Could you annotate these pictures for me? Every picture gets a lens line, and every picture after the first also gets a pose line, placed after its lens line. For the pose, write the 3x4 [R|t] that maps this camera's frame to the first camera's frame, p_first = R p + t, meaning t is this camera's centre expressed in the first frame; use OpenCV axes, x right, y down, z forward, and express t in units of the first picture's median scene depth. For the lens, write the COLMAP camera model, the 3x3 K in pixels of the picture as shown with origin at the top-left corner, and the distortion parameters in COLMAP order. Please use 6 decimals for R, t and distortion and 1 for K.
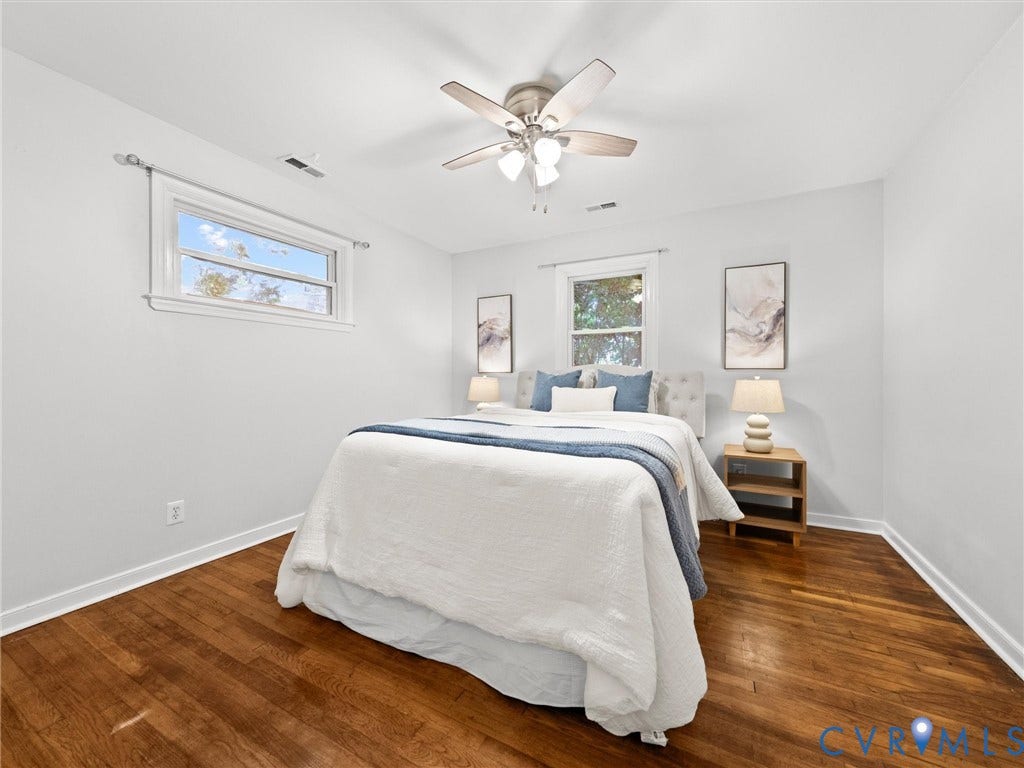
lens RADIAL K [[392.1, 0, 517.2], [0, 392.1, 391.9], [0, 0, 1]] dist [-0.000342, 0.000309]
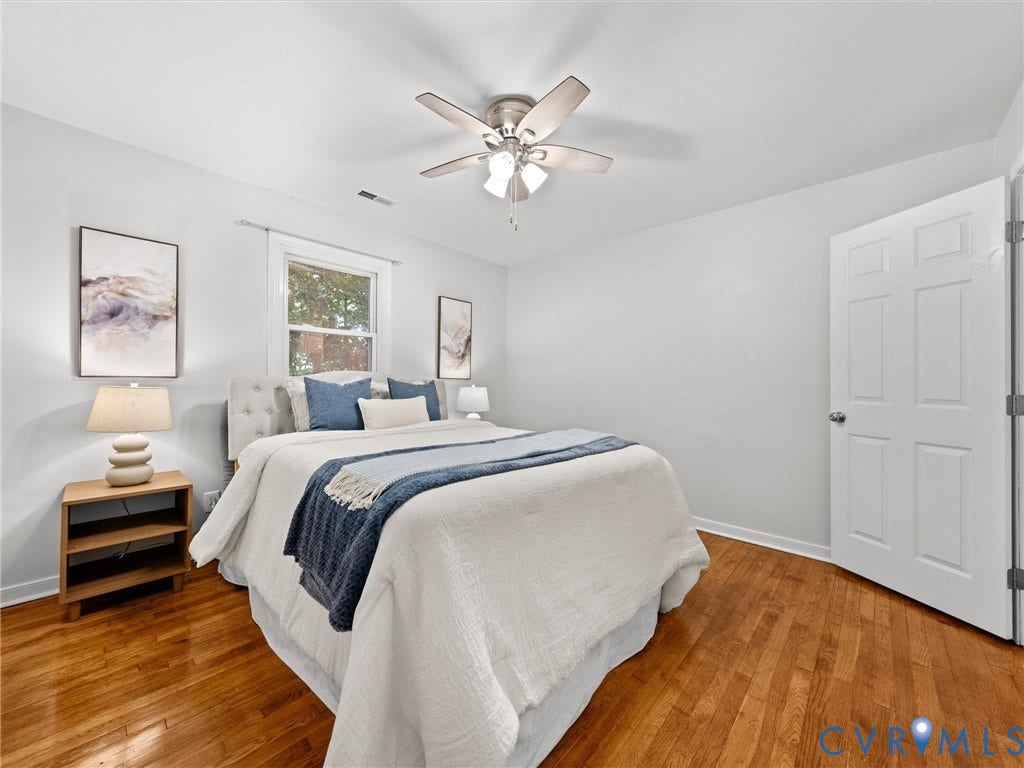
lens RADIAL K [[492.1, 0, 516.0], [0, 492.1, 384.0], [0, 0, 1]] dist [0.003224, 0.000063]
pose [[0.155257, 0.000840, 0.987874, -0.651660], [0.034692, 0.999378, -0.006302, -0.018854], [-0.987265, 0.035250, 0.155131, 0.387556]]
